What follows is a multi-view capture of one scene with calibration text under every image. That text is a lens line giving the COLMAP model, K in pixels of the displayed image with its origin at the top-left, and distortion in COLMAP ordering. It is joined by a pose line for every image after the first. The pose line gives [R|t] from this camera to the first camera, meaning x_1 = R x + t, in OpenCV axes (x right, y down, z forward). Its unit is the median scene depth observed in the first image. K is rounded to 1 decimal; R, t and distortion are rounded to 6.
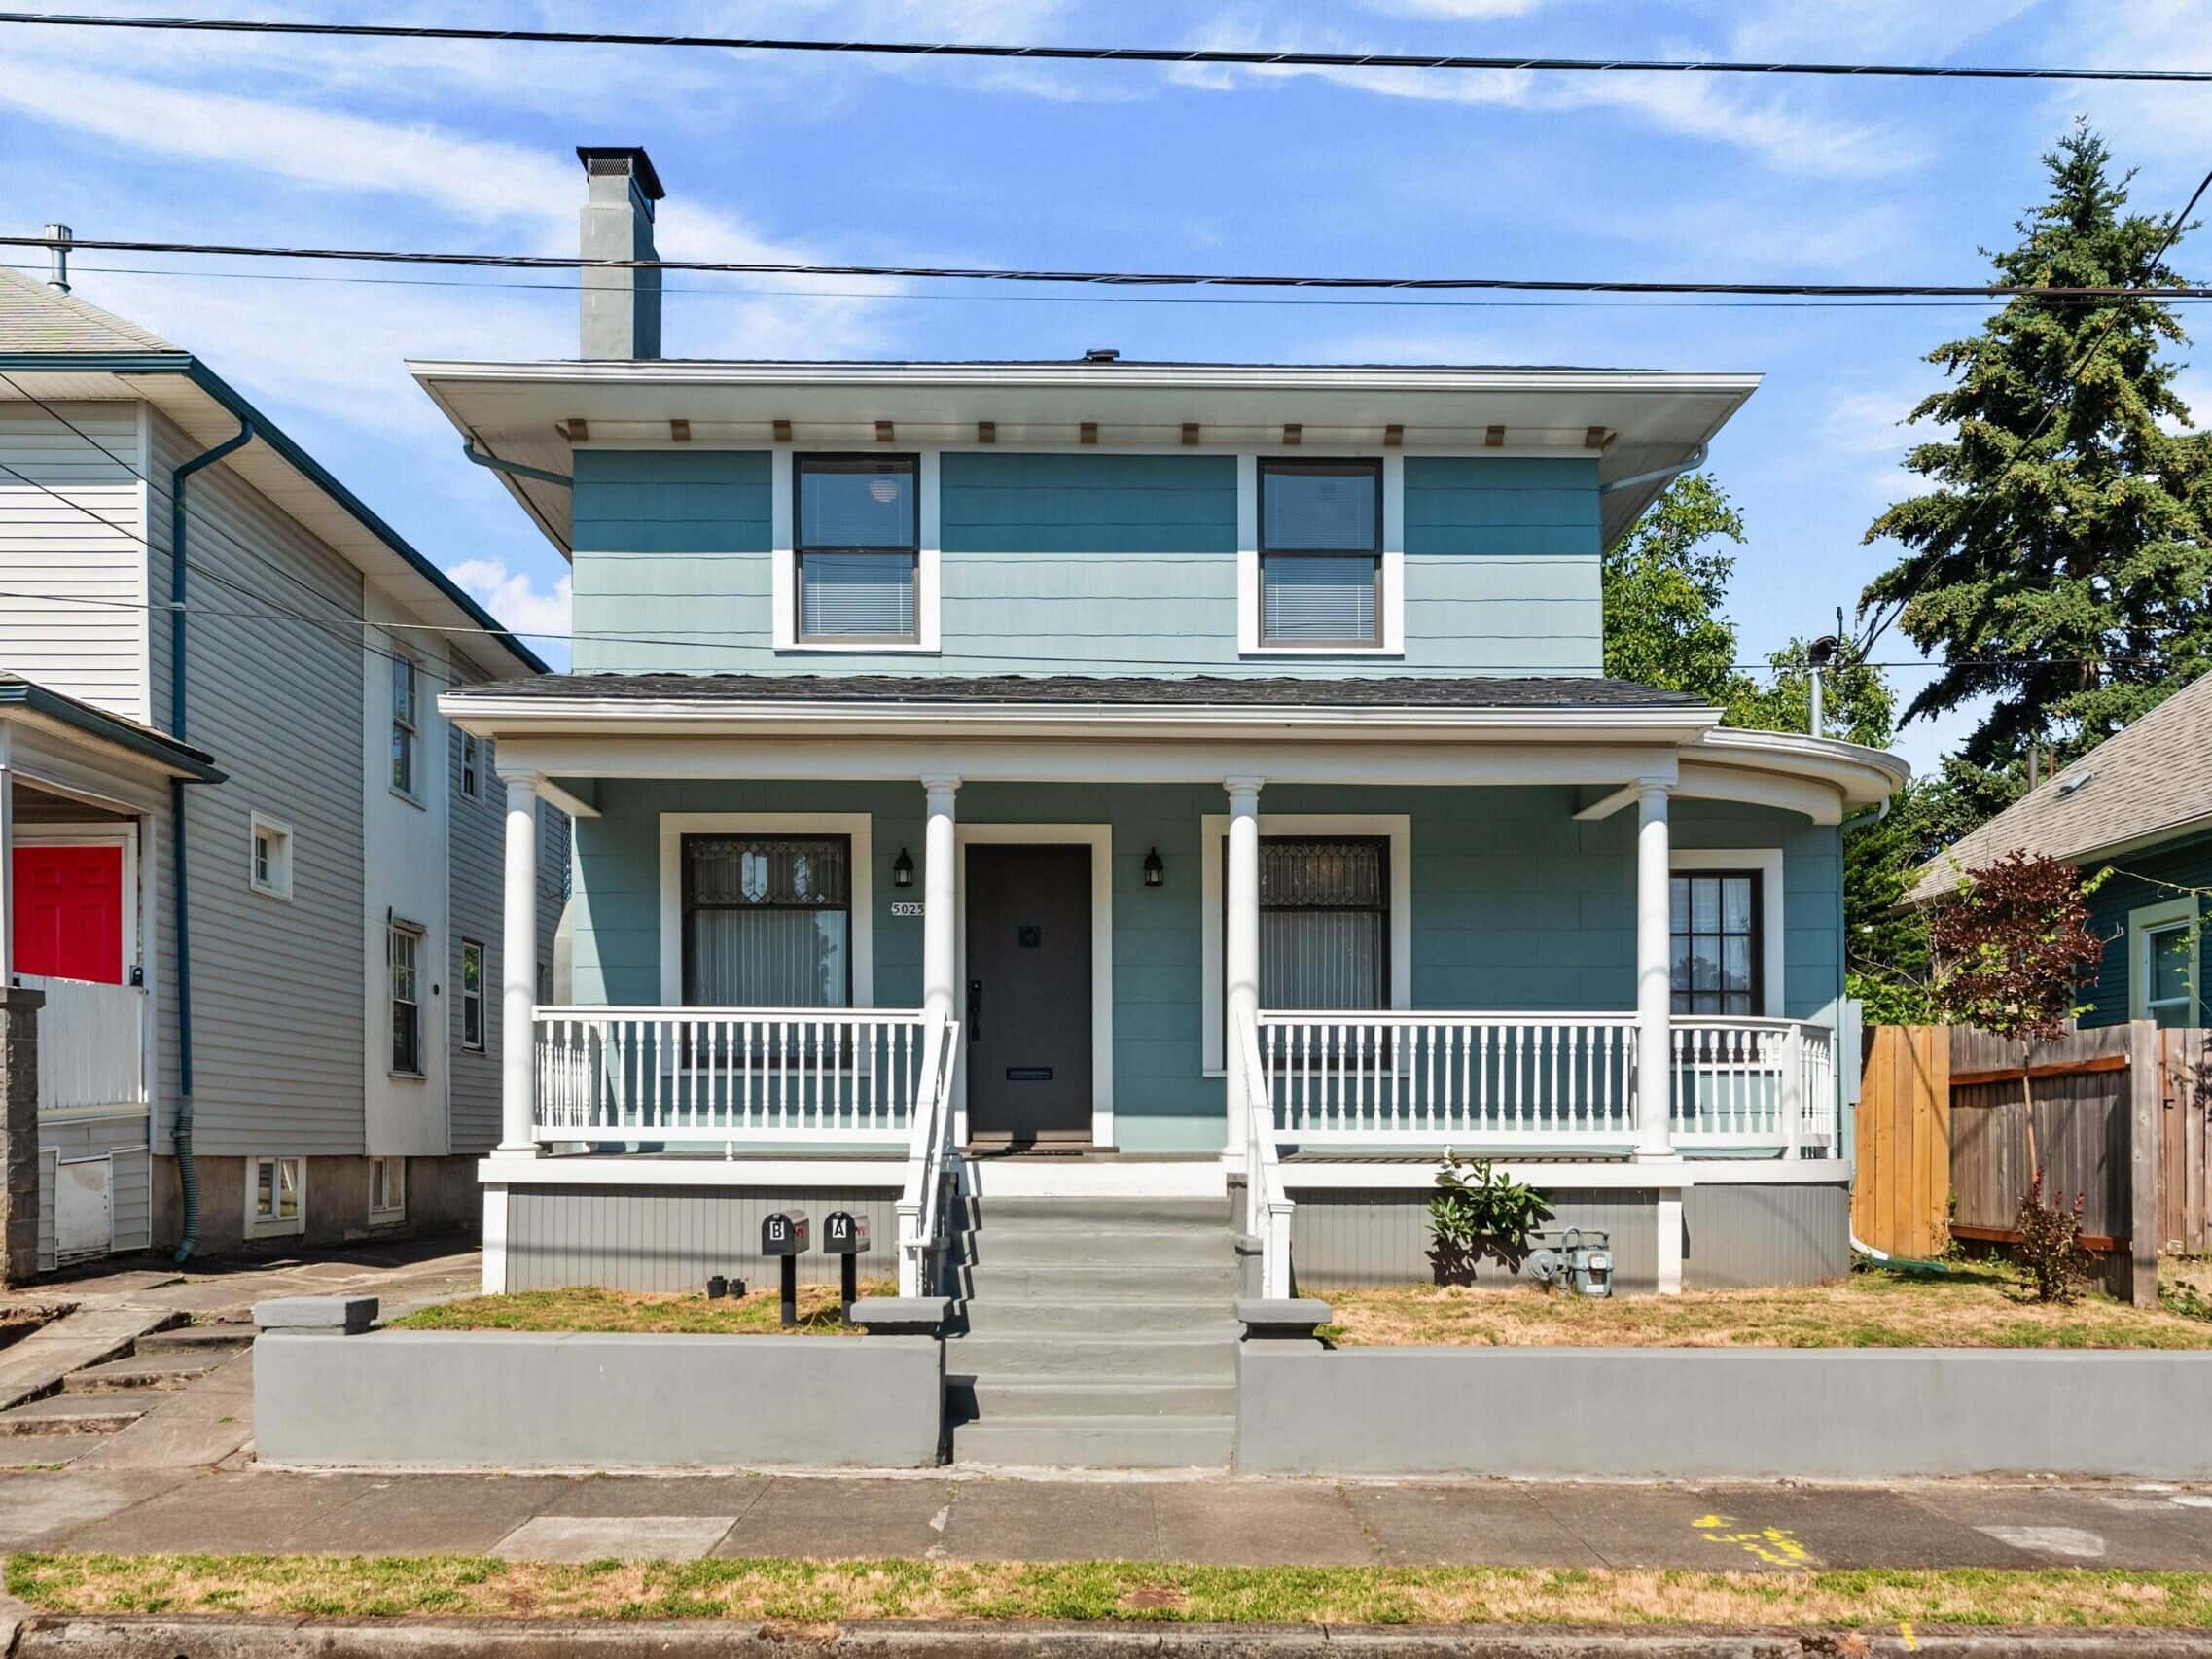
lens RADIAL K [[1716.2, 0, 1107.1], [0, 1716.2, 867.9], [0, 0, 1]] dist [-0.006423, 0.007568]
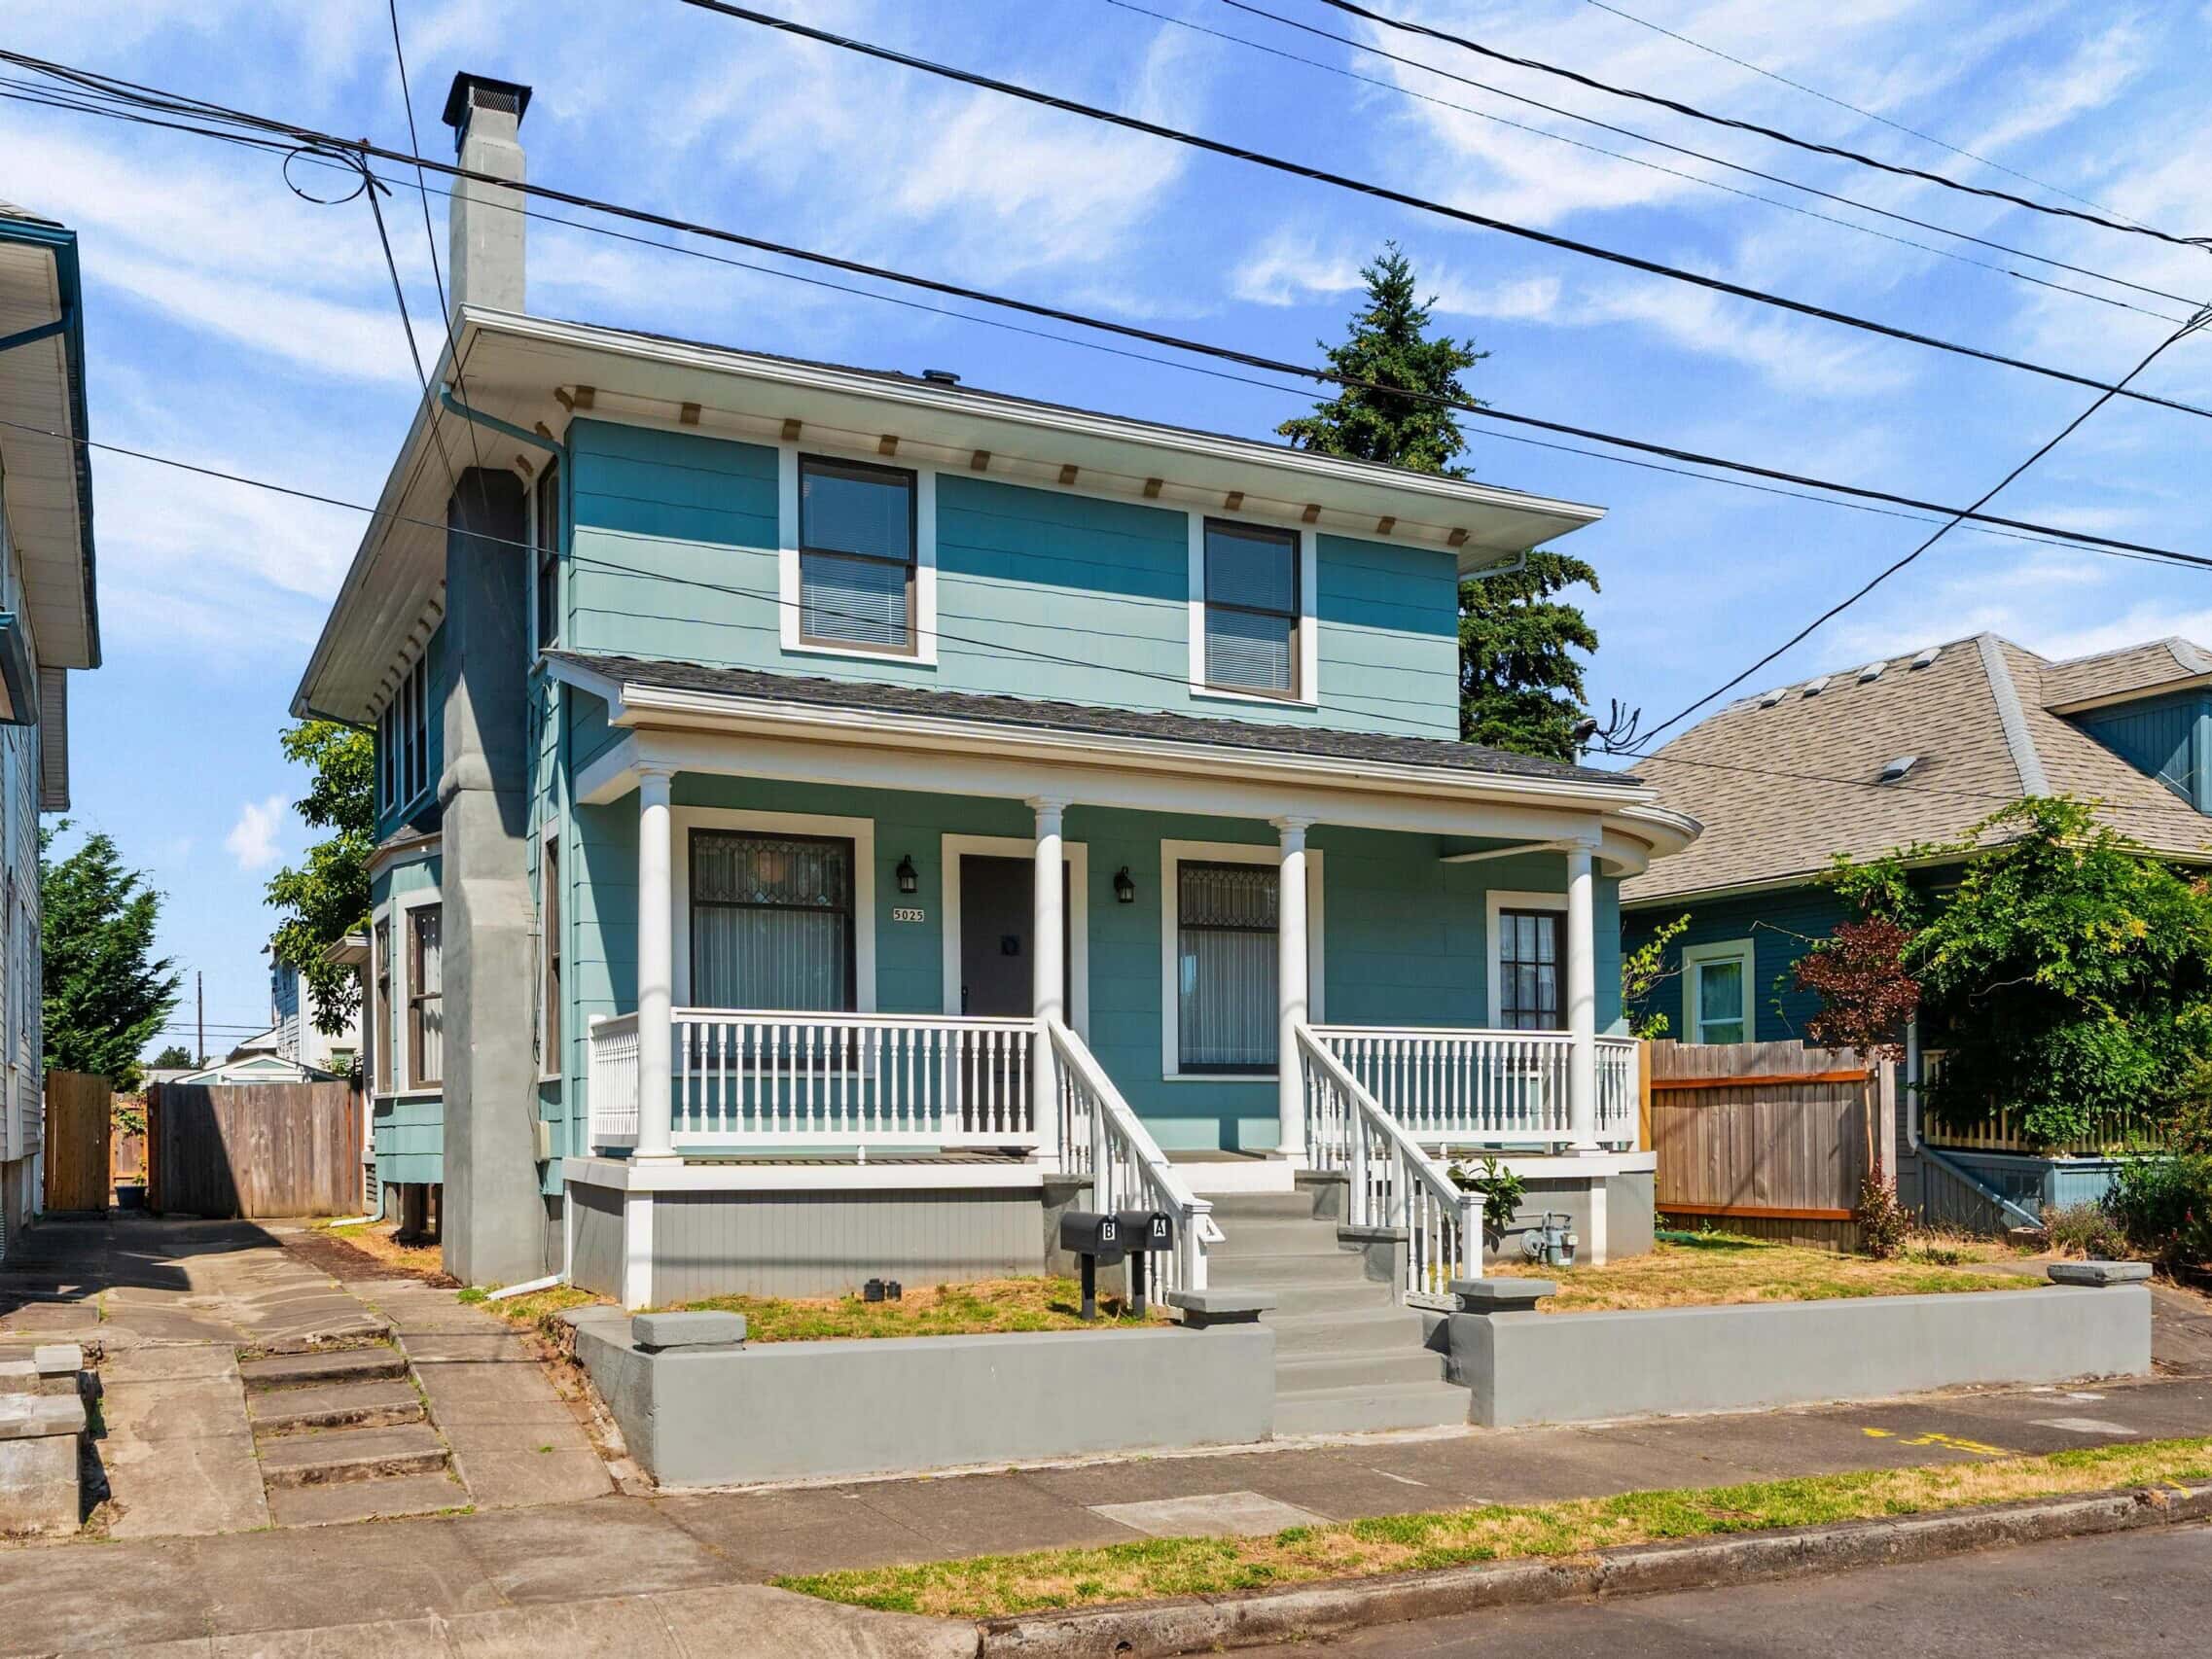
lens RADIAL K [[1720.2, 0, 1105.8], [0, 1720.2, 829.8], [0, 0, 1]] dist [0.005478, -0.007971]
pose [[0.921382, 0.061352, 0.383786, -0.413119], [-0.055825, 0.998114, -0.025536, -0.007464], [-0.384629, 0.002104, 0.923069, 0.005137]]
